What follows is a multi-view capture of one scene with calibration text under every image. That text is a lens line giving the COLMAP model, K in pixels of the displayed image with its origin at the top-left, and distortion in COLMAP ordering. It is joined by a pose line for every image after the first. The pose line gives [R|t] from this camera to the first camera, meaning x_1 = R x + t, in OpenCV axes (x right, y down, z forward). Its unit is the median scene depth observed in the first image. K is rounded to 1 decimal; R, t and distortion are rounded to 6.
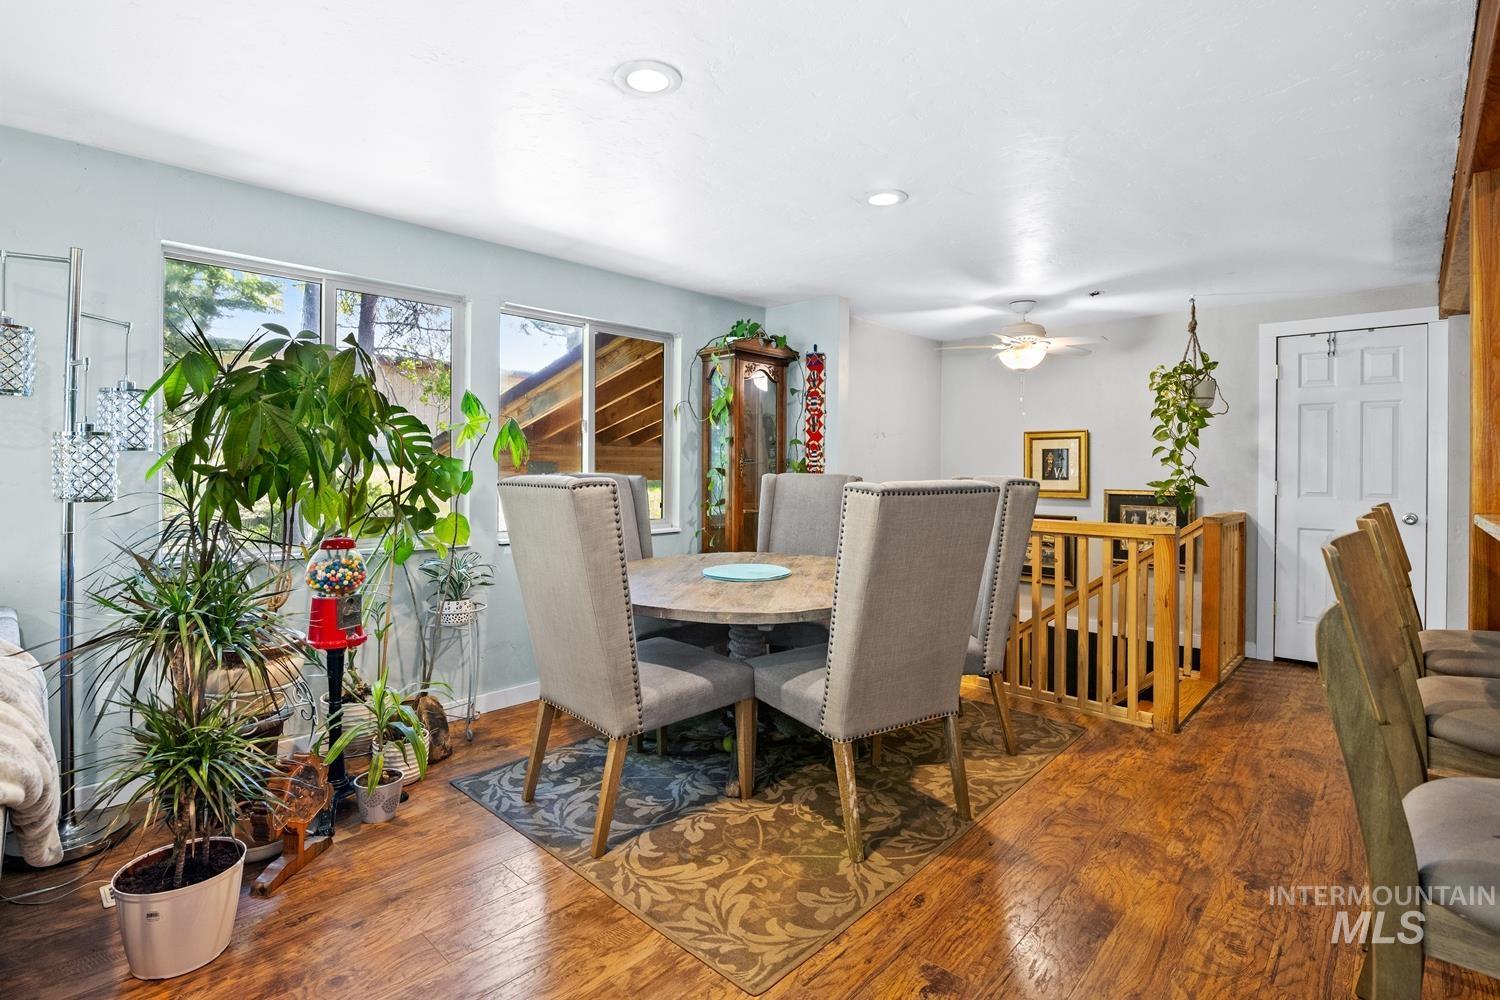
lens RADIAL K [[717.2, 0, 745.9], [0, 717.2, 474.3], [0, 0, 1]] dist [-0.017590, 0.000468]
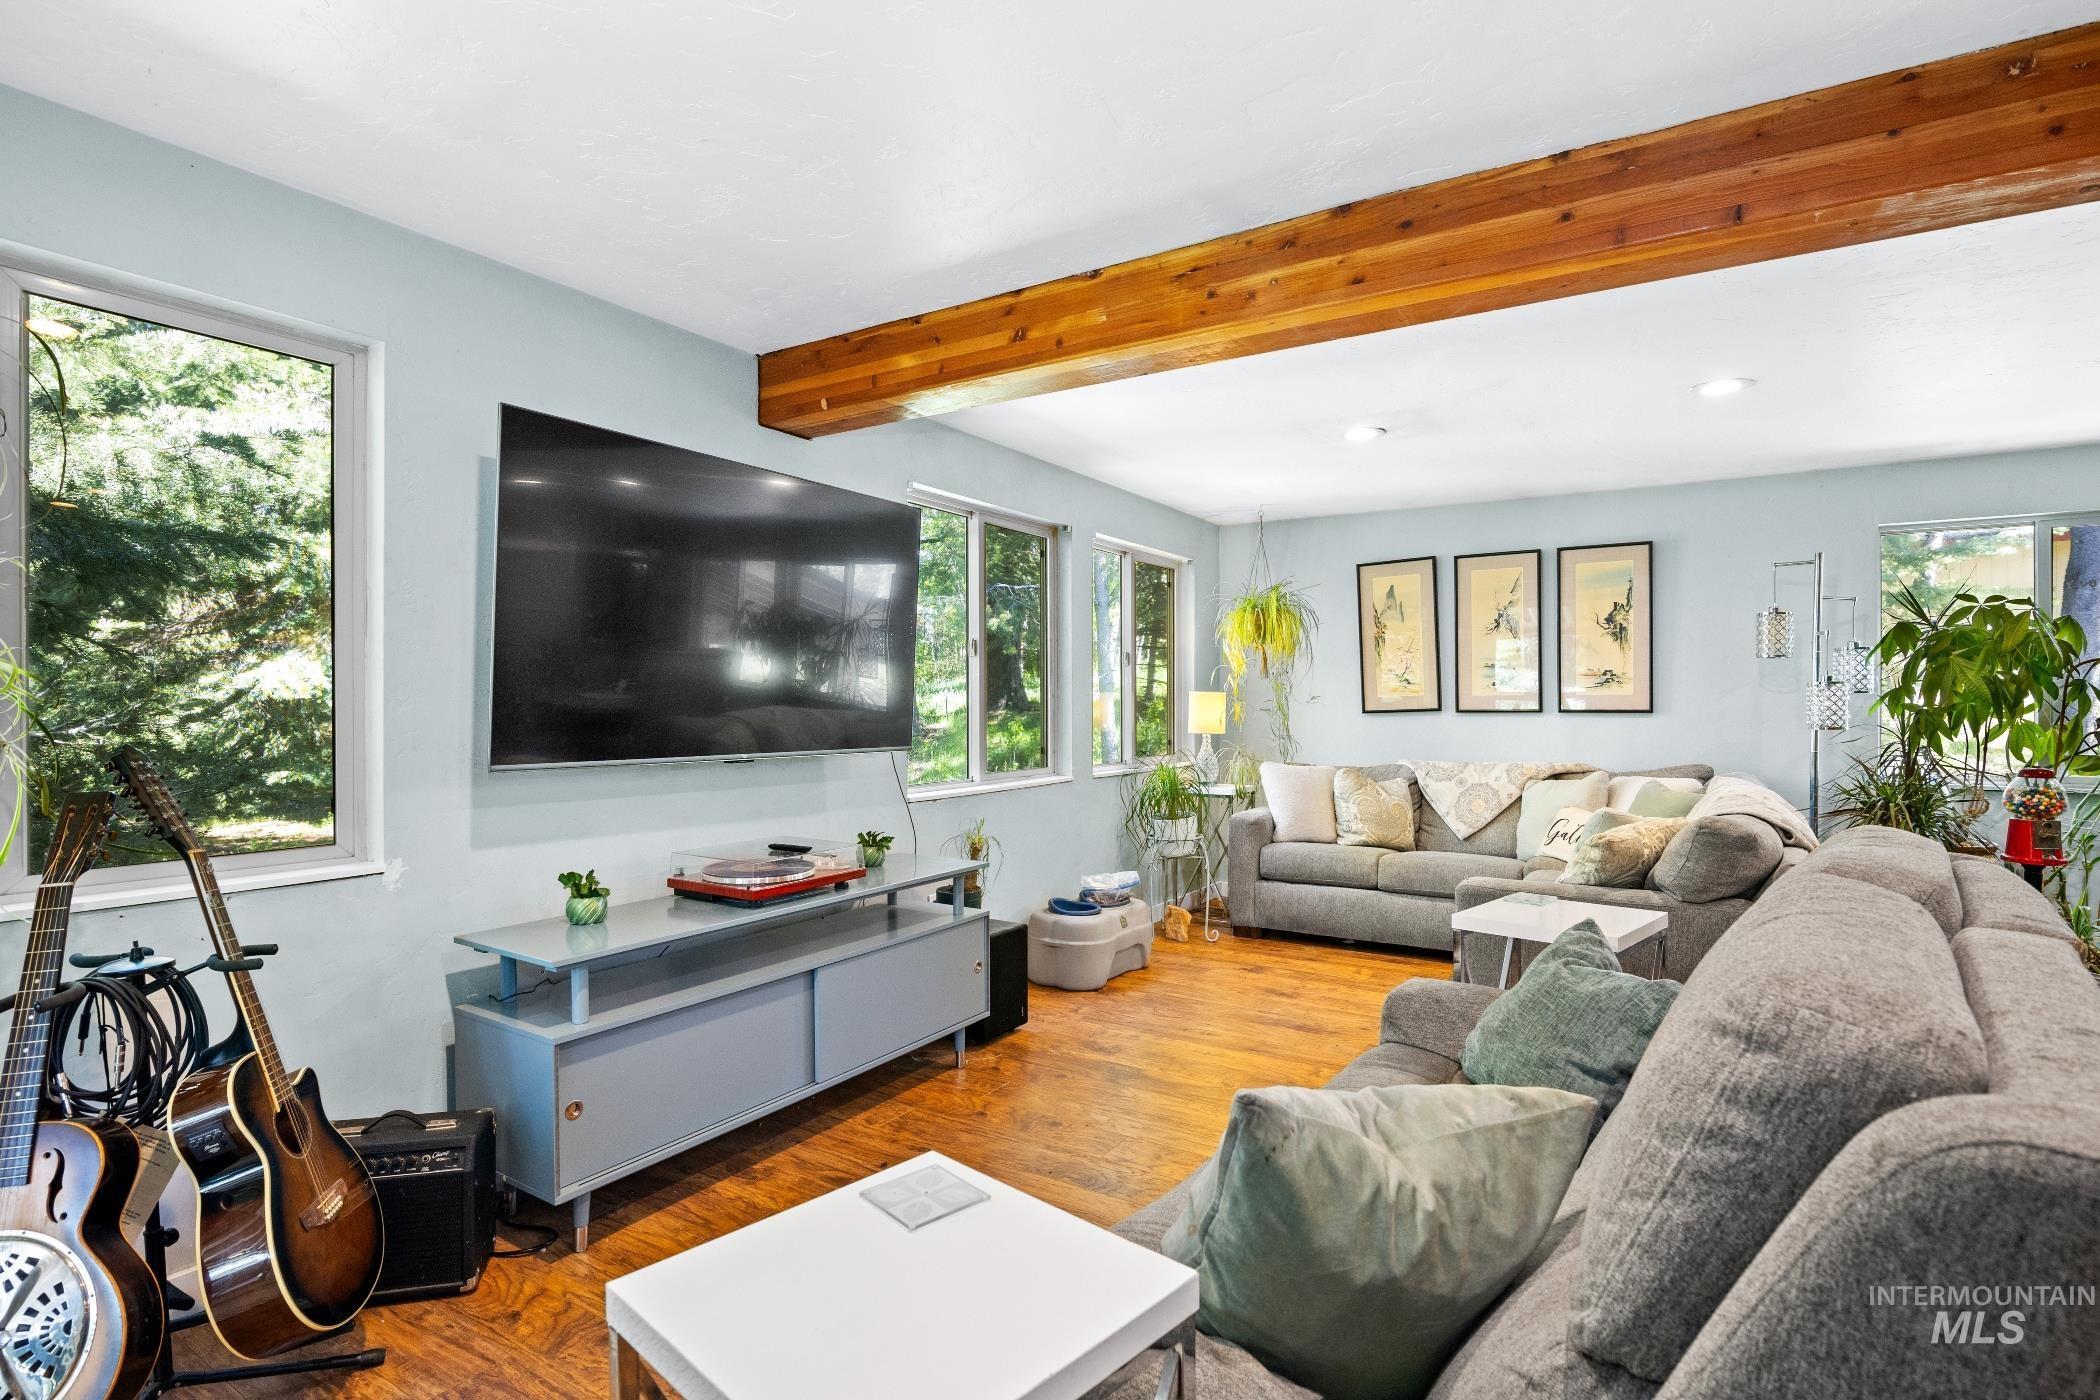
lens RADIAL K [[1020.3, 0, 1062.0], [0, 1020.3, 705.4], [0, 0, 1]] dist [-0.020005, 0.000773]
pose [[0.197119, -0.006701, -0.980357, 0.403065], [-0.005021, 0.999957, -0.007845, 0.006895], [0.980367, 0.006469, 0.197077, -0.486999]]
